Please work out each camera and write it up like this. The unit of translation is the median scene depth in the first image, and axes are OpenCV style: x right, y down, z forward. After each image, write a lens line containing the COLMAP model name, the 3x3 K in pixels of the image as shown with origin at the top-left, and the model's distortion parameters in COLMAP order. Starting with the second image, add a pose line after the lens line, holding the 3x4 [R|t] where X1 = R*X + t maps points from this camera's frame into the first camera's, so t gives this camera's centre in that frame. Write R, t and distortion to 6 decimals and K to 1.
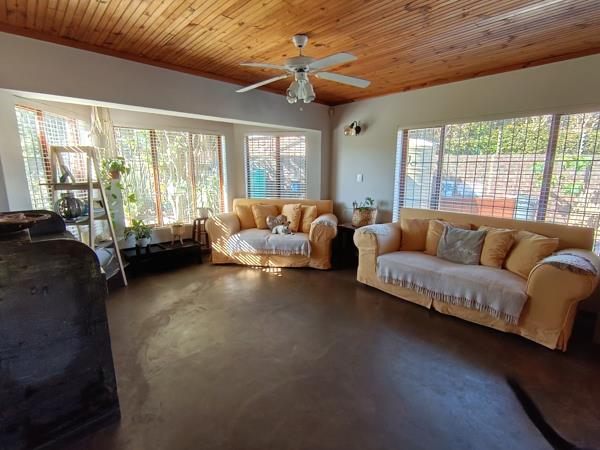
lens RADIAL K [[312.1, 0, 300.0], [0, 312.1, 225.0], [0, 0, 1]] dist [0.000884, 0.000137]
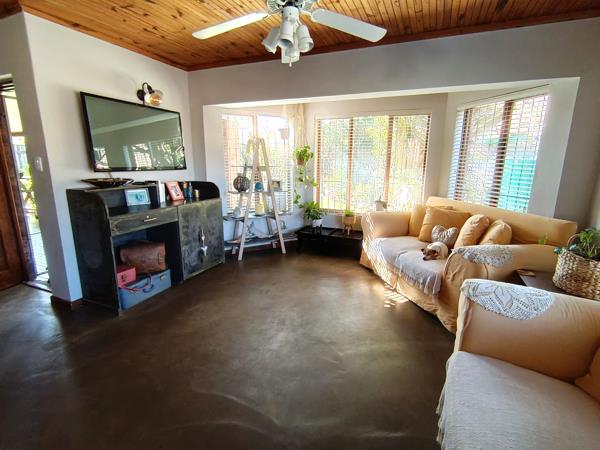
lens RADIAL K [[312.1, 0, 300.0], [0, 312.1, 225.0], [0, 0, 1]] dist [0.000884, 0.000137]
pose [[0.365614, 0.202984, -0.908363, 0.453438], [-0.170451, 0.974028, 0.149052, -0.088194], [0.915026, 0.100336, 0.390717, 0.491066]]
